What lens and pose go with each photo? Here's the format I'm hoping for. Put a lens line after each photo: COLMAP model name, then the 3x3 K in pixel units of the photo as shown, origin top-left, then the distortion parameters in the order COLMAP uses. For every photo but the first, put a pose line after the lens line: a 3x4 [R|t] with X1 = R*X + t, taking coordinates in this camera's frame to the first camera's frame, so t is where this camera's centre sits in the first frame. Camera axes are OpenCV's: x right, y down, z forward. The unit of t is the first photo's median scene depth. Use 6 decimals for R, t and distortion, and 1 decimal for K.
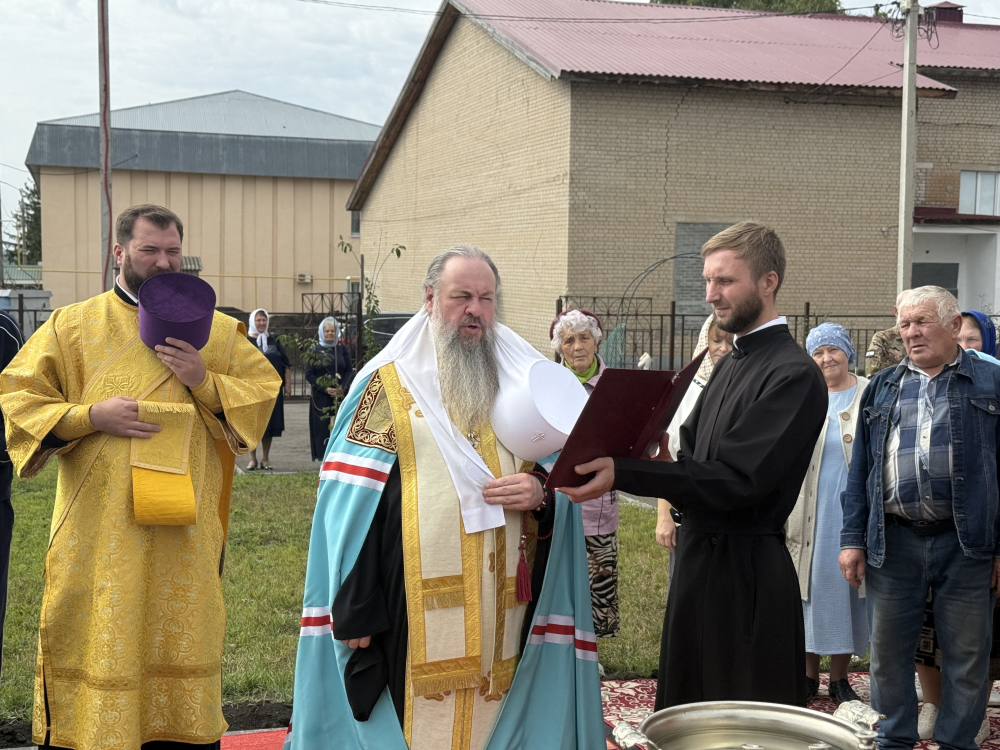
lens RADIAL K [[1470.9, 0, 510.5], [0, 1470.9, 425.4], [0, 0, 1]] dist [0.046805, 0.000000]
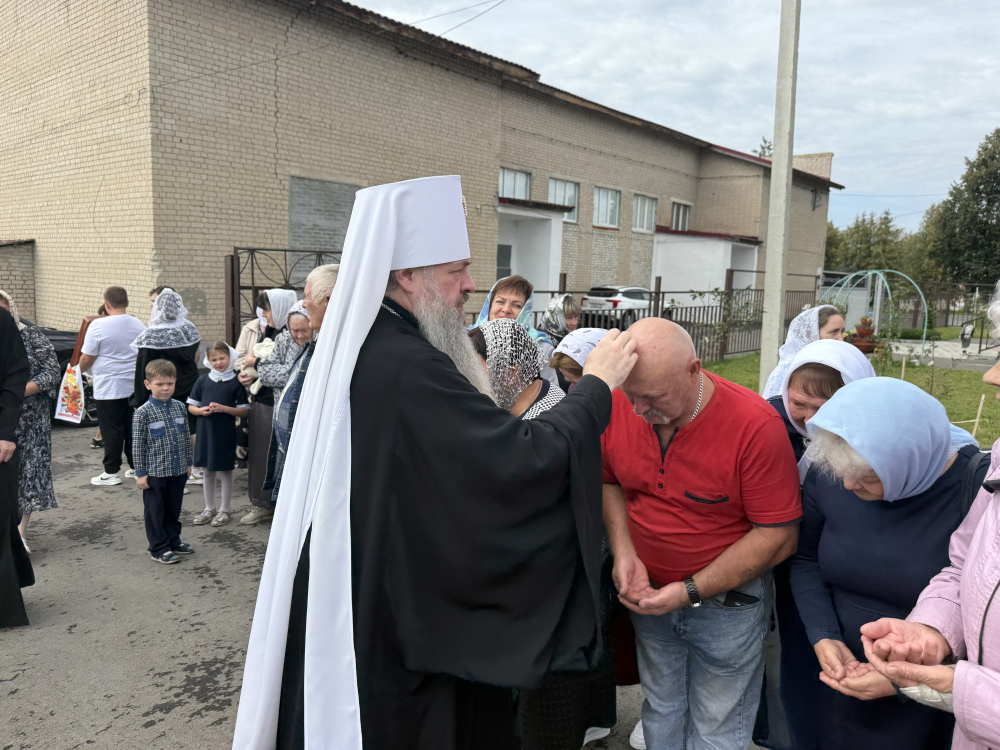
lens RADIAL K [[758.3, 0, 490.2], [0, 758.3, 379.3], [0, 0, 1]] dist [0.058303, -0.075348]
pose [[0.852894, -0.056272, 0.519042, -0.019954], [0.033345, 0.998016, 0.053408, -0.043474], [-0.521017, -0.028244, 0.853079, 0.577658]]
